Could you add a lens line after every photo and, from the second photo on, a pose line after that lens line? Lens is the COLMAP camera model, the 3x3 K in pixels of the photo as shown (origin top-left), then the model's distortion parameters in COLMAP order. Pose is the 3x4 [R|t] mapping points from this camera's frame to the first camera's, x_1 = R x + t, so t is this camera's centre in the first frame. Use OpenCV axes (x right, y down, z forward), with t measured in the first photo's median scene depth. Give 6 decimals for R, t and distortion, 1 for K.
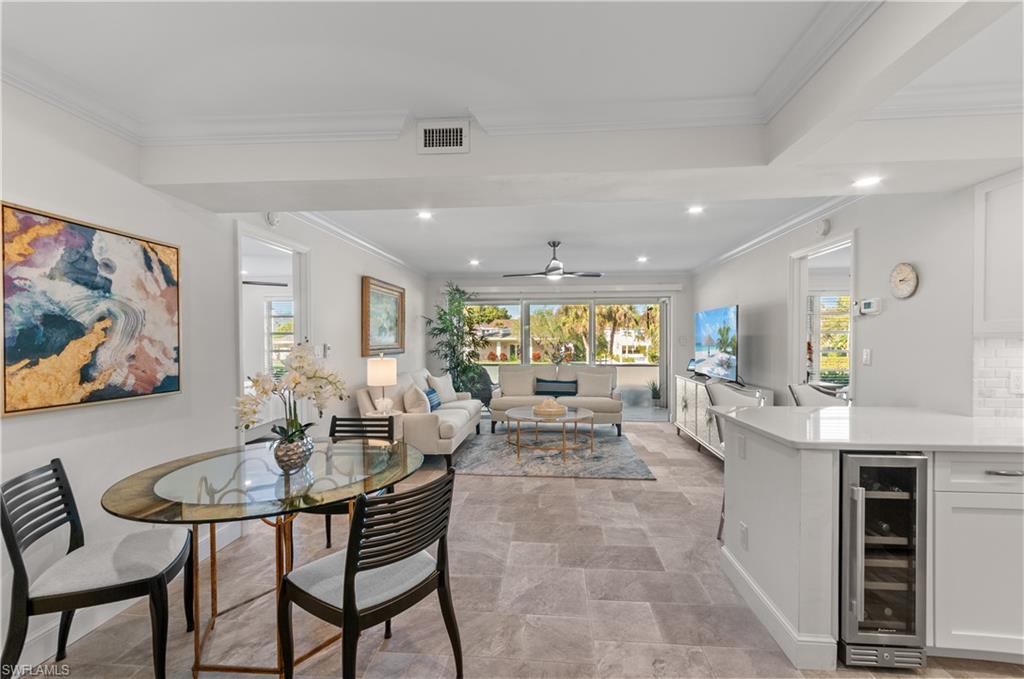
lens RADIAL K [[449.6, 0, 516.9], [0, 449.6, 346.3], [0, 0, 1]] dist [0.005760, 0.000902]
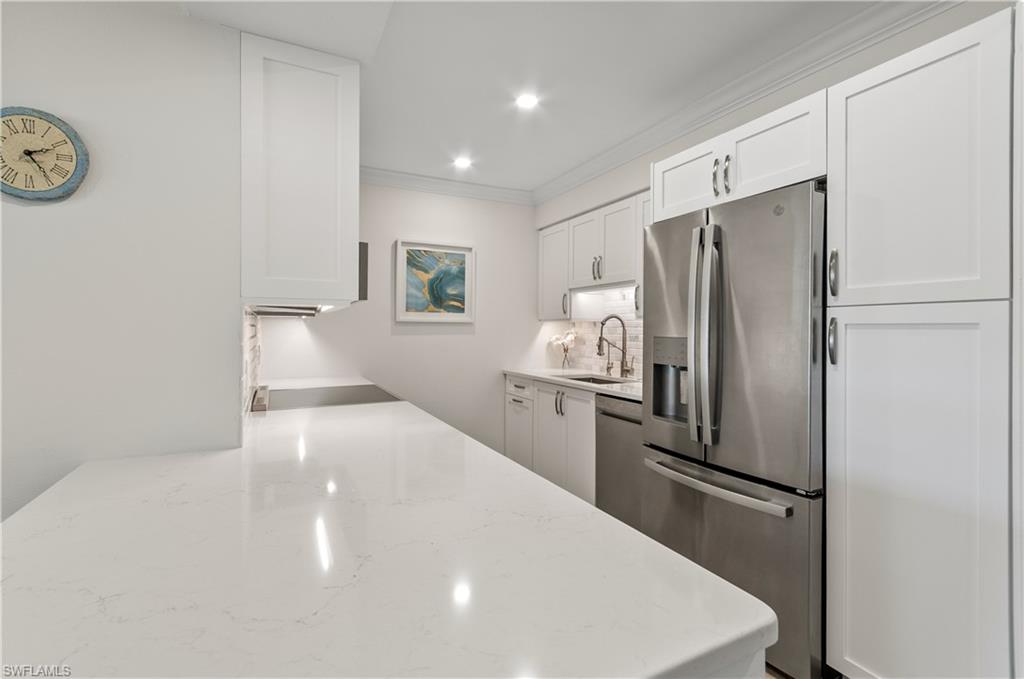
lens RADIAL K [[471.6, 0, 509.3], [0, 471.6, 331.6], [0, 0, 1]] dist [0.001243, 0.000221]
pose [[-0.525382, -0.003943, 0.850857, 0.208486], [0.010782, 0.999878, 0.011291, 0.005856], [-0.850798, 0.015106, -0.525276, 0.633754]]
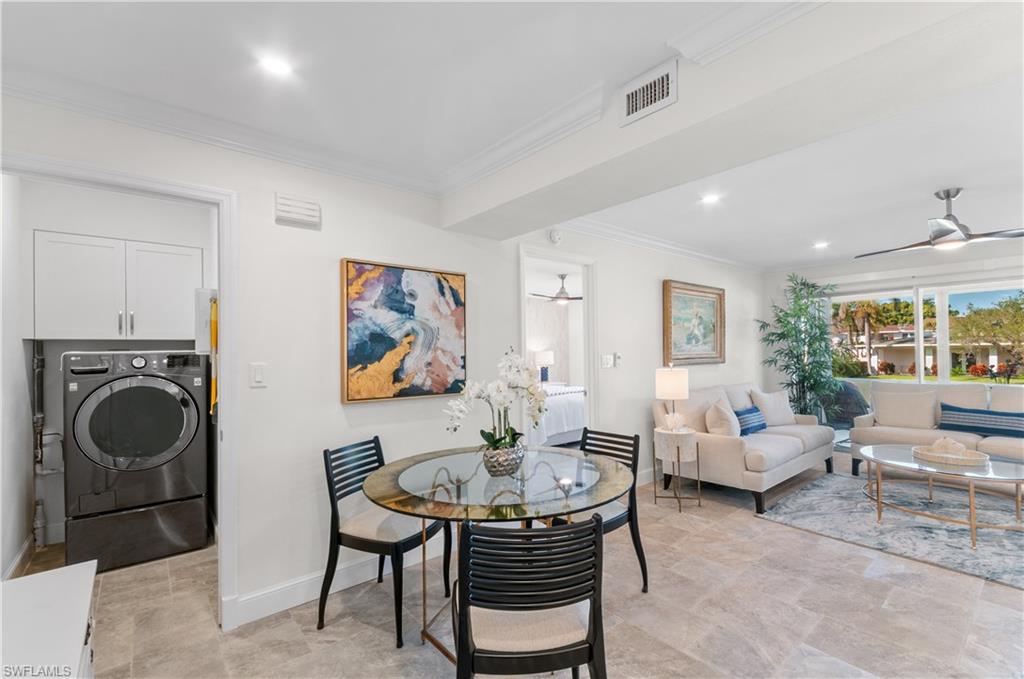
lens RADIAL K [[449.6, 0, 518.0], [0, 449.6, 345.8], [0, 0, 1]] dist [0.005760, 0.000902]
pose [[0.704631, -0.014482, -0.709426, 0.136143], [0.000213, 0.999796, -0.020197, -0.001147], [0.709574, 0.014080, 0.704490, 0.160467]]
